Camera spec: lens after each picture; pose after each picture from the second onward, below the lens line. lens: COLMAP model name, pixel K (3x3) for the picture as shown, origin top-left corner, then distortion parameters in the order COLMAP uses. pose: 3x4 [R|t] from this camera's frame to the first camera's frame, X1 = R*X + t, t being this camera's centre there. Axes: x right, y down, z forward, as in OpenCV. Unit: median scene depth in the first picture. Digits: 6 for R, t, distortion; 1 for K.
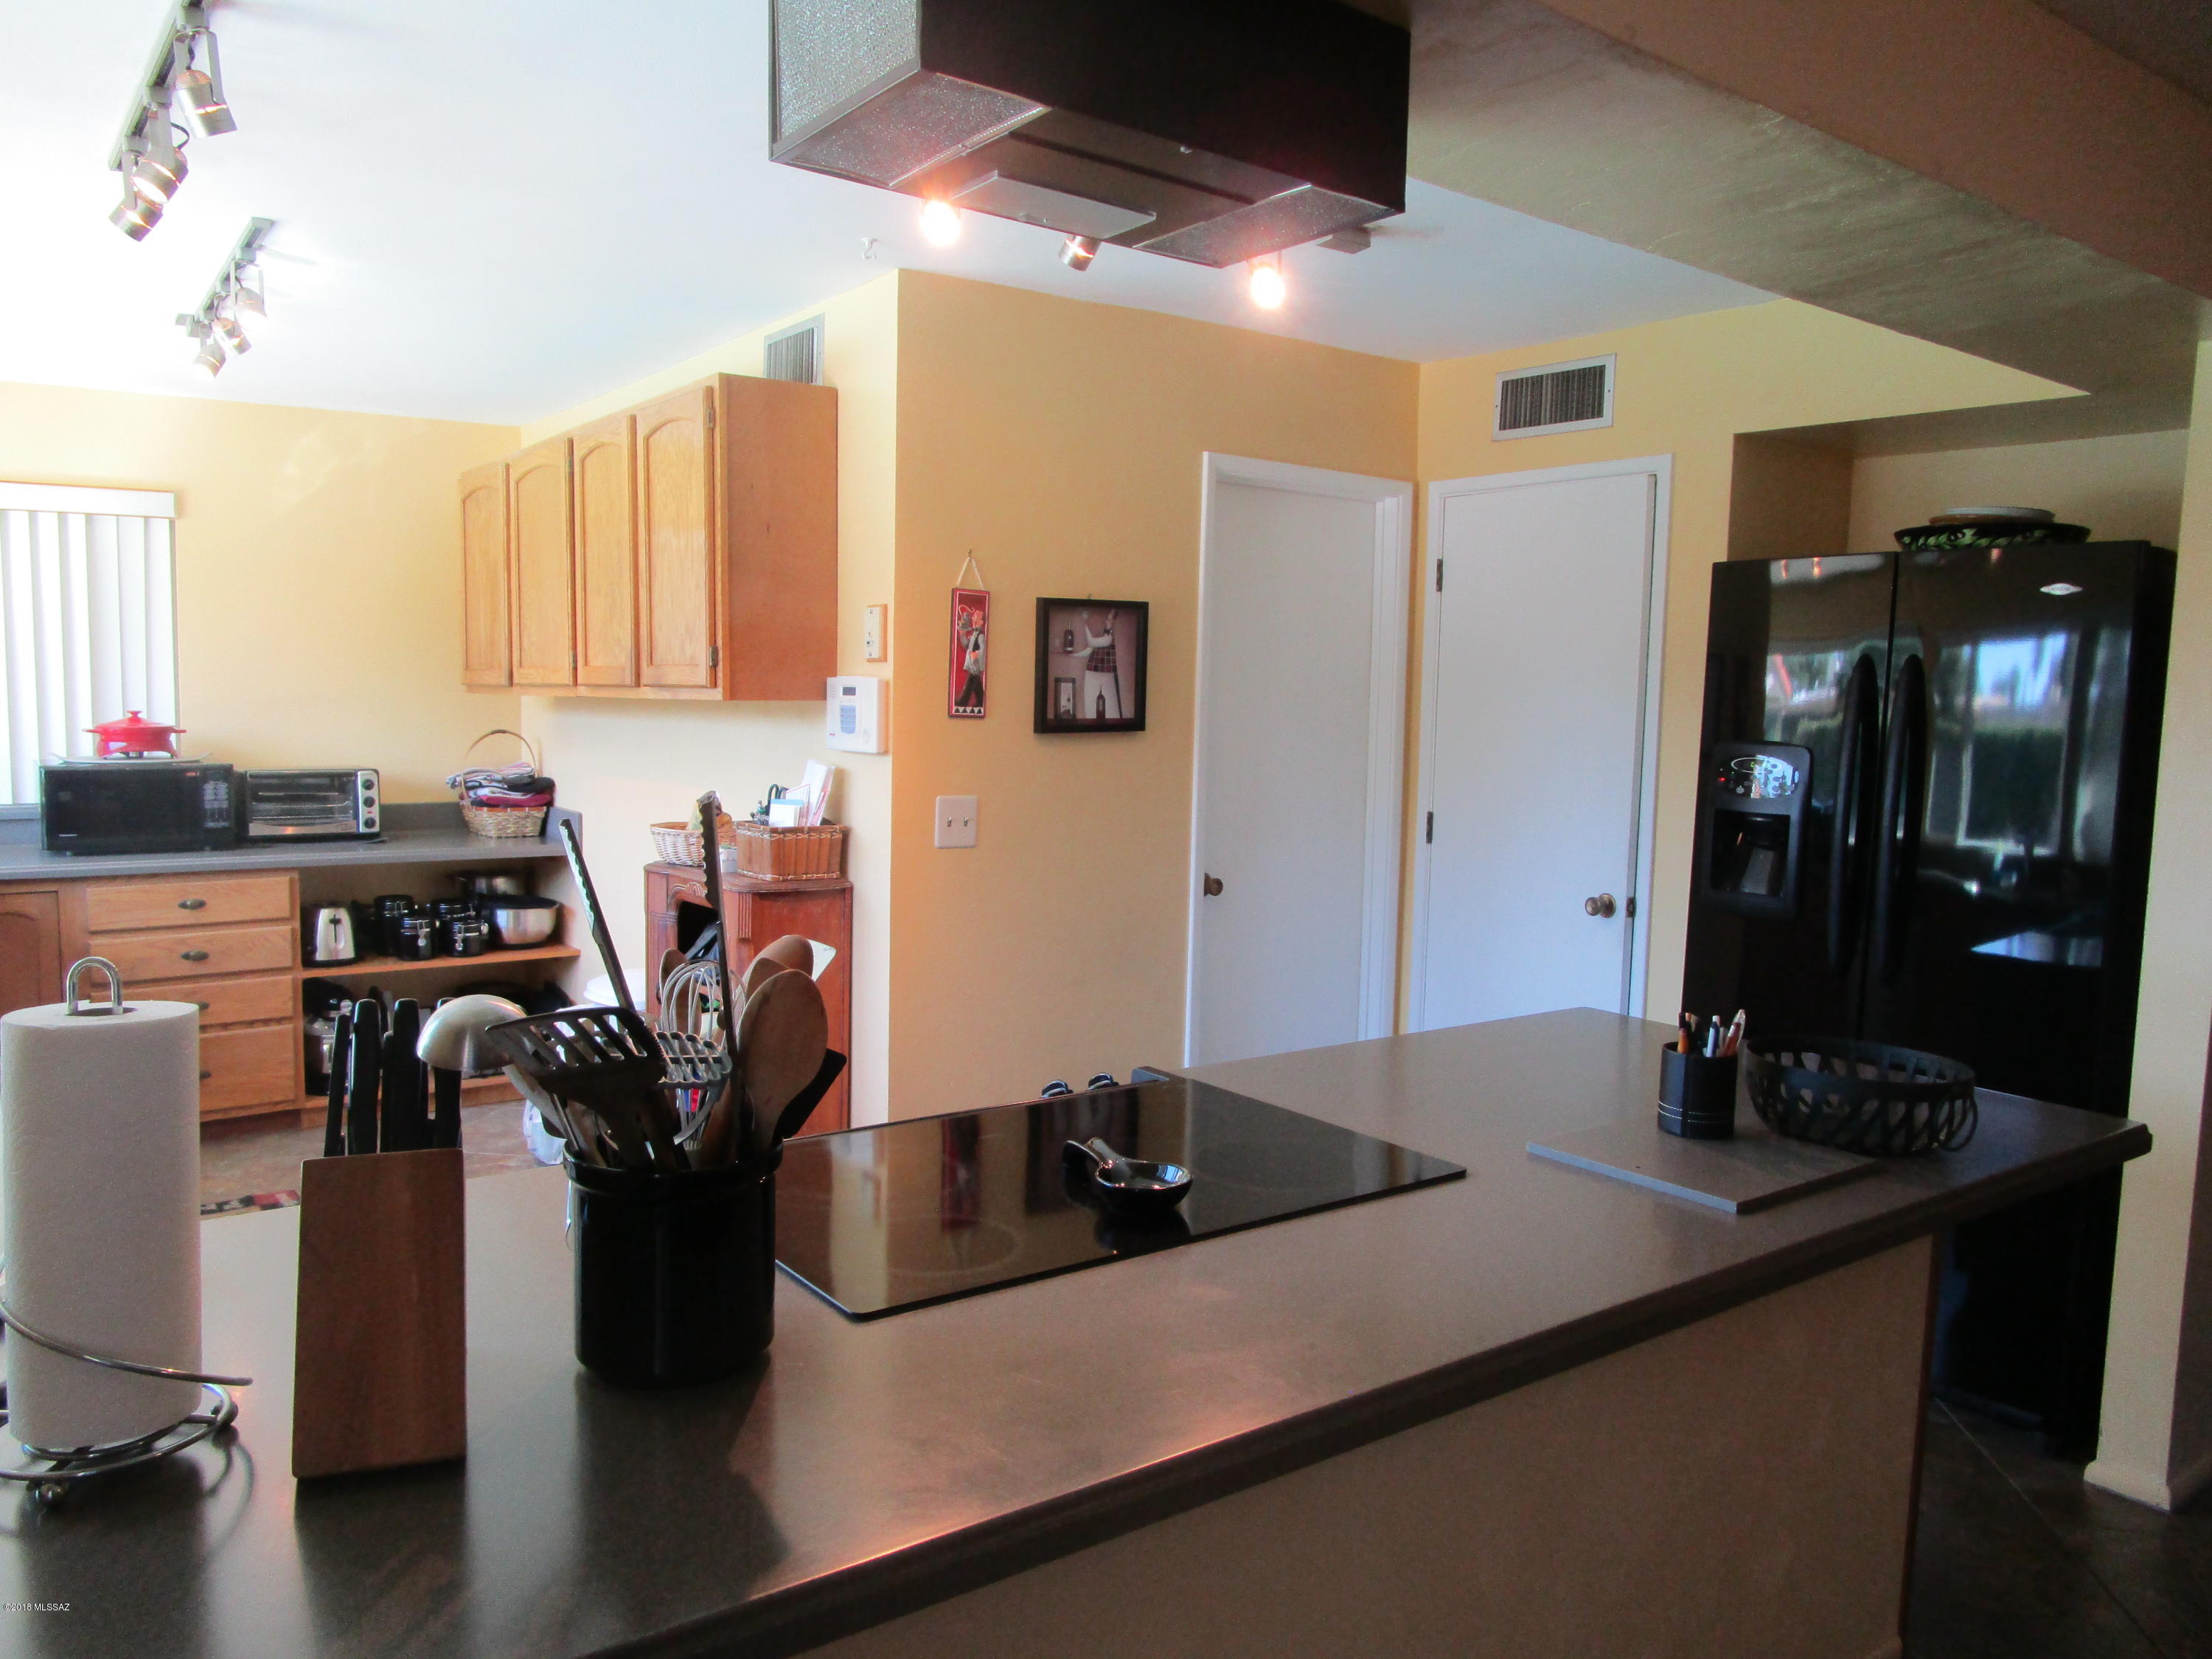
lens RADIAL K [[1581.8, 0, 1106.4], [0, 1581.8, 836.4], [0, 0, 1]] dist [-0.016838, -0.001872]
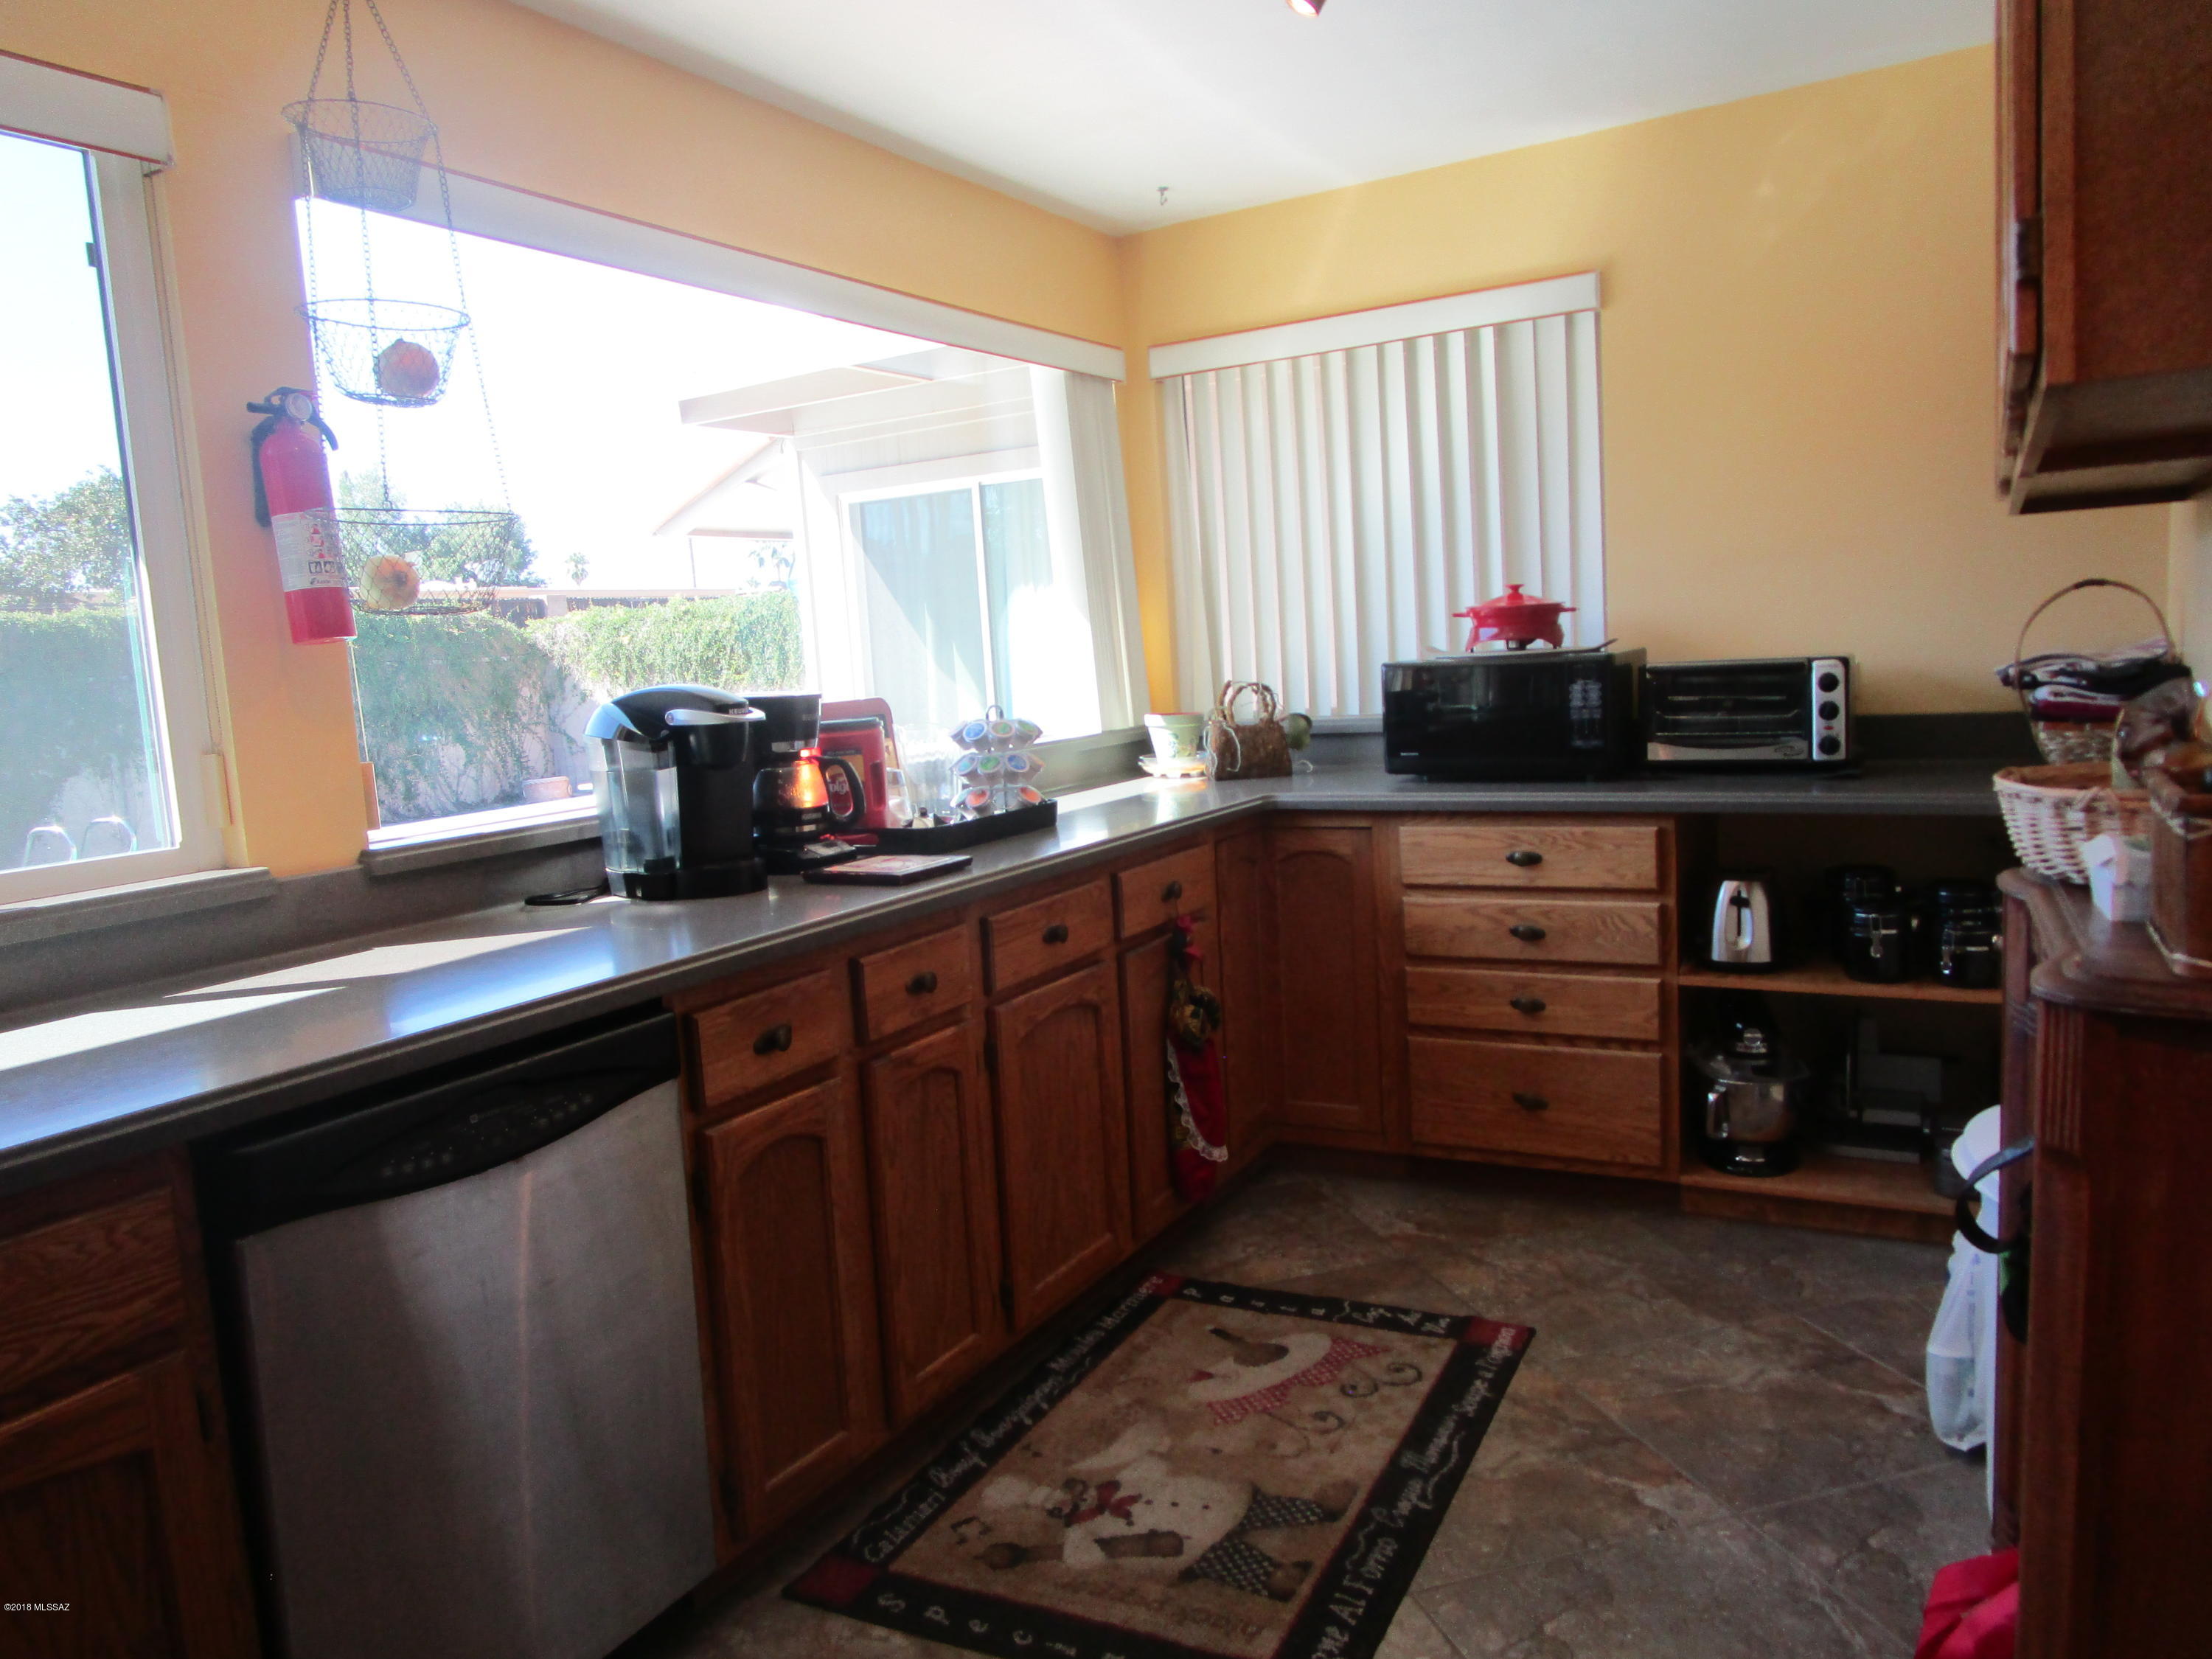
lens RADIAL K [[1581.8, 0, 1098.9], [0, 1581.8, 827.0], [0, 0, 1]] dist [-0.016838, -0.001872]
pose [[0.404172, 0.067001, -0.912226, -0.021976], [-0.021977, 0.997737, 0.063544, -0.009541], [0.914419, -0.005635, 0.404730, 0.492307]]
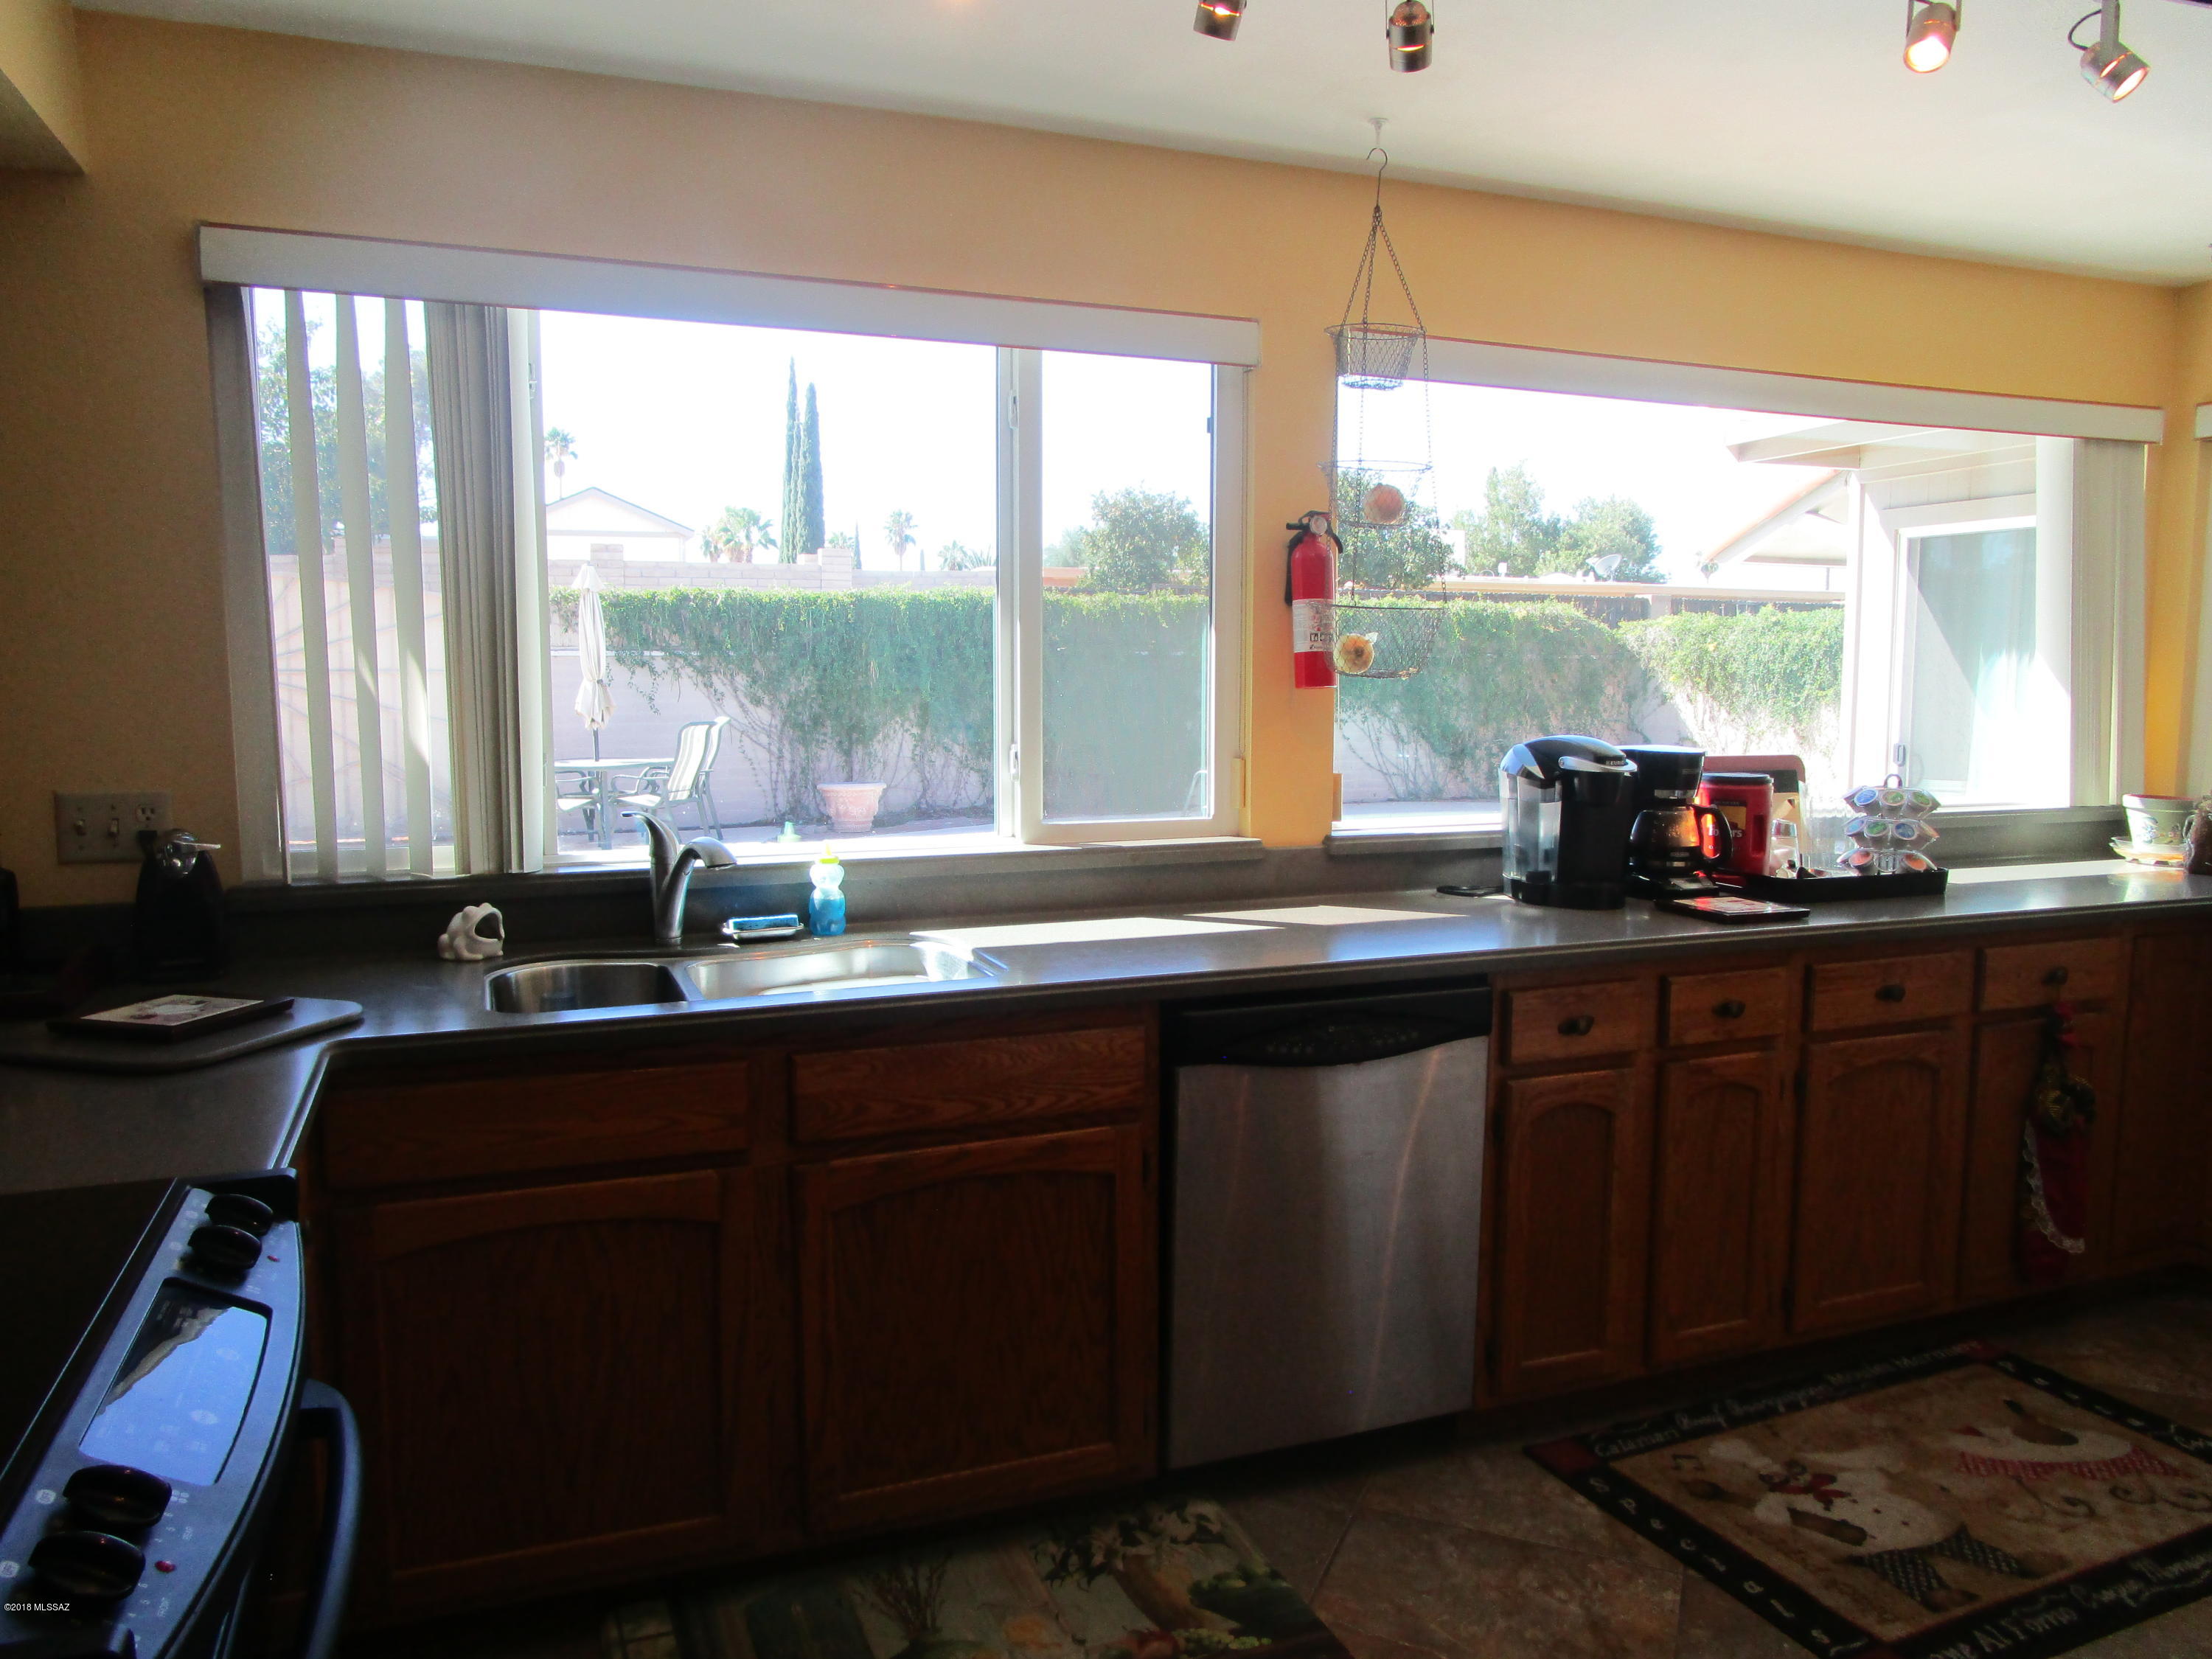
lens RADIAL K [[1581.8, 0, 1107.9], [0, 1581.8, 836.4], [0, 0, 1]] dist [-0.016838, -0.001872]
pose [[-0.250871, 0.088488, -0.963968, 0.110533], [-0.103680, 0.987629, 0.117643, -0.033832], [0.962452, 0.129457, -0.238593, 0.547134]]
